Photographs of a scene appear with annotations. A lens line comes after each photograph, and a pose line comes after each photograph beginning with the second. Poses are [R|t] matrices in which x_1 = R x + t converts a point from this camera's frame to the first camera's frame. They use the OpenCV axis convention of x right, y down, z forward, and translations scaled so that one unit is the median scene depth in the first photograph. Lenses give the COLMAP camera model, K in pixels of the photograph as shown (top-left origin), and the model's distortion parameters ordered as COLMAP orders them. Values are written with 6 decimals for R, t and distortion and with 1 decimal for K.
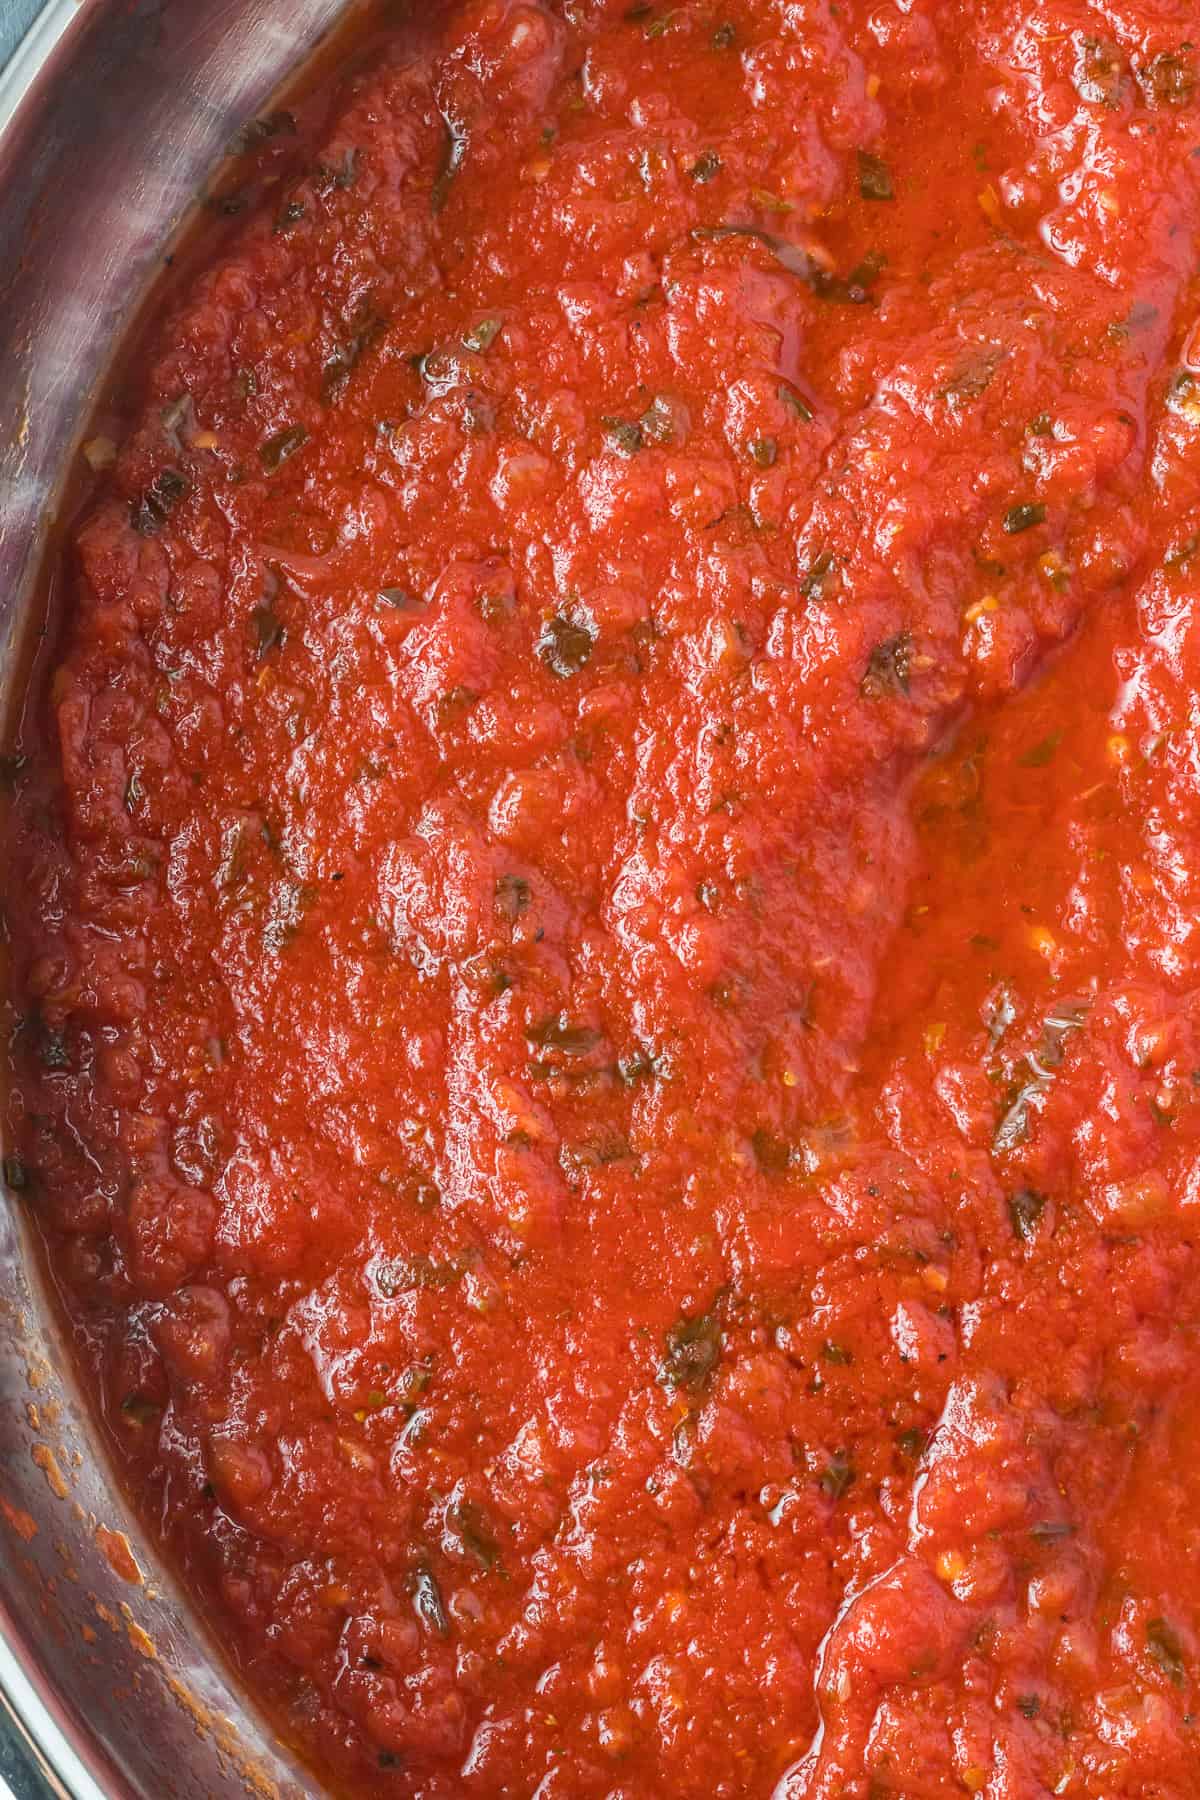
lens RADIAL K [[4820.0, 0, 600.0], [0, 4820.0, 900.0], [0, 0, 1]] dist [0.053955, -0.748667]
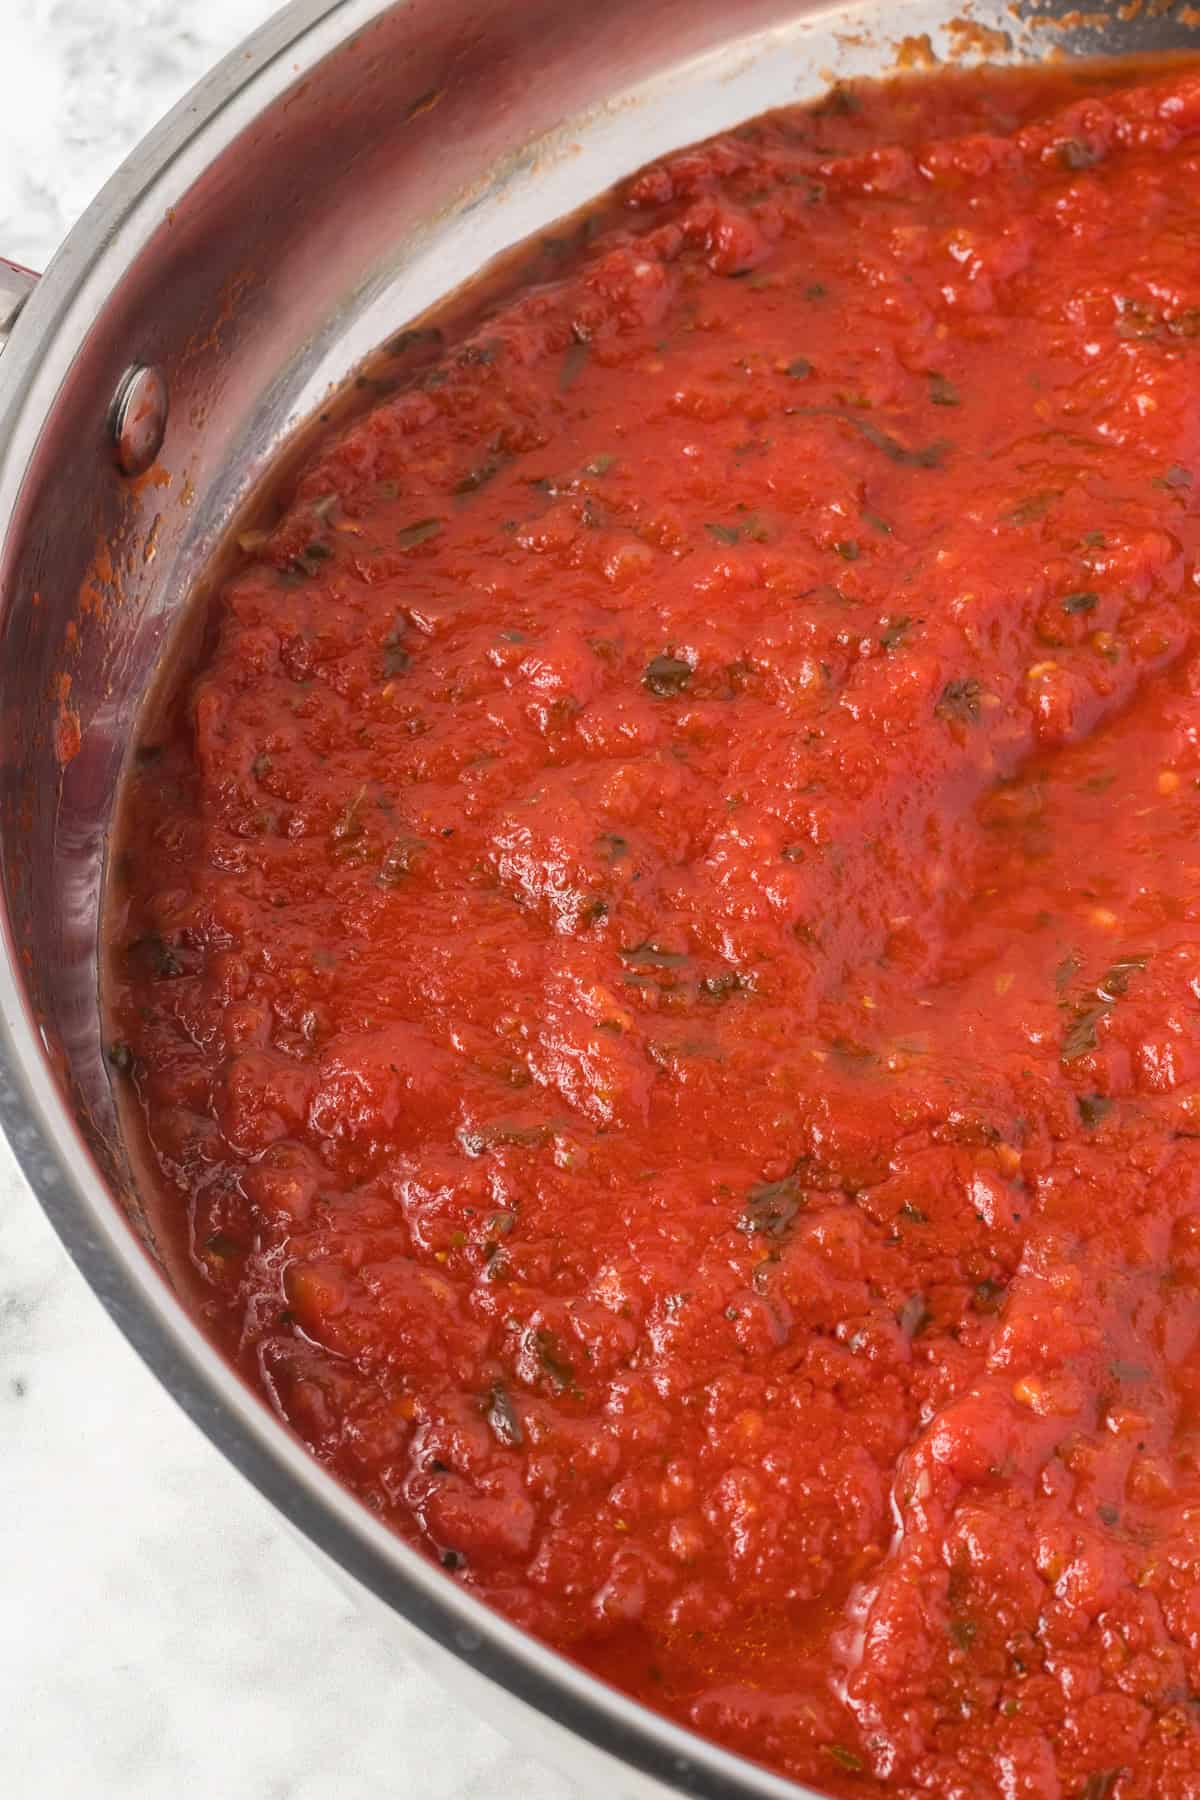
lens RADIAL K [[4820.0, 0, 600.0], [0, 4820.0, 900.0], [0, 0, 1]] dist [0.053955, -0.748667]
pose [[0.996971, 0.070454, 0.032939, -0.055558], [-0.040278, 0.830027, -0.556268, 0.607958], [-0.066531, 0.553256, 0.830350, 0.116739]]
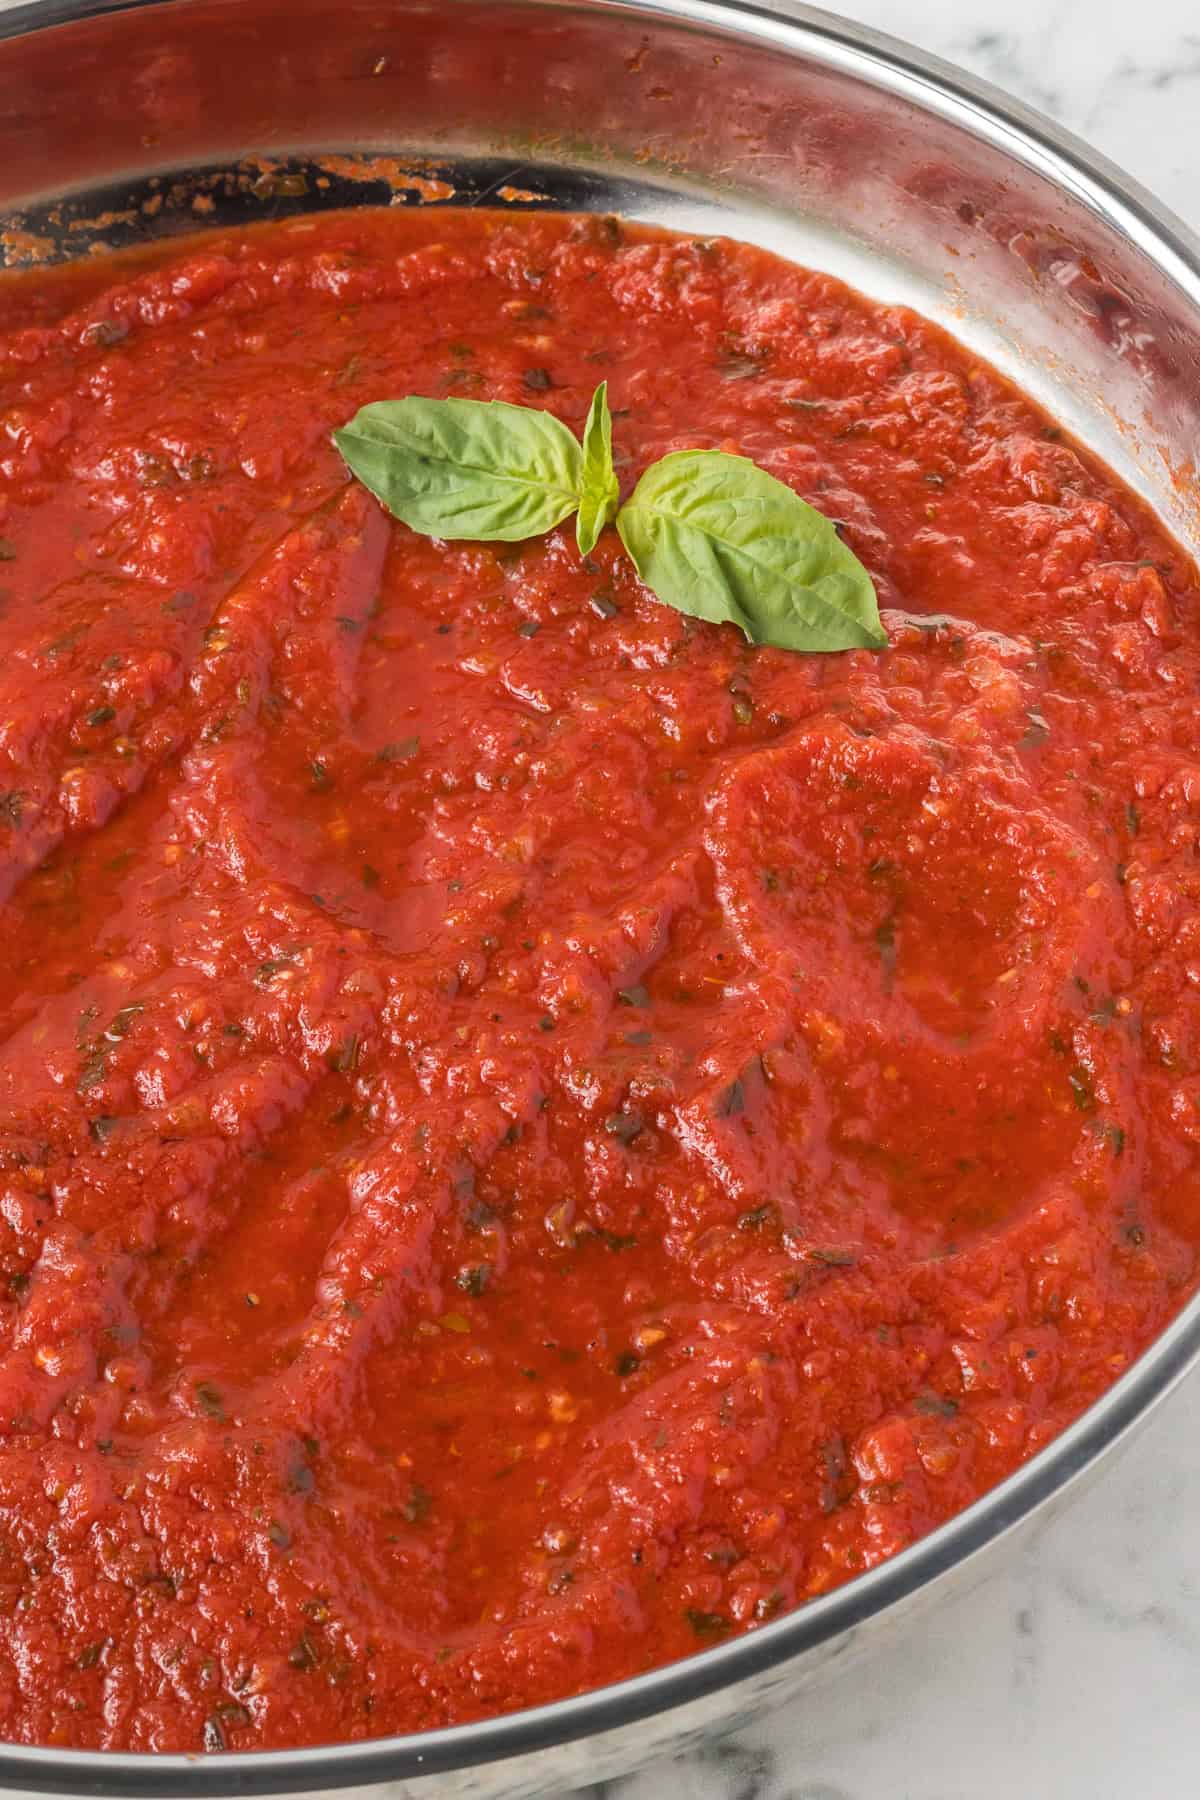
lens RADIAL K [[4820.0, 0, 600.0], [0, 4820.0, 900.0], [0, 0, 1]] dist [0.053955, -0.748667]
pose [[0.997734, -0.060576, 0.029272, 0.190246], [0.066945, 0.850666, -0.521426, 0.717999], [0.006686, 0.522205, 0.852794, -0.179143]]
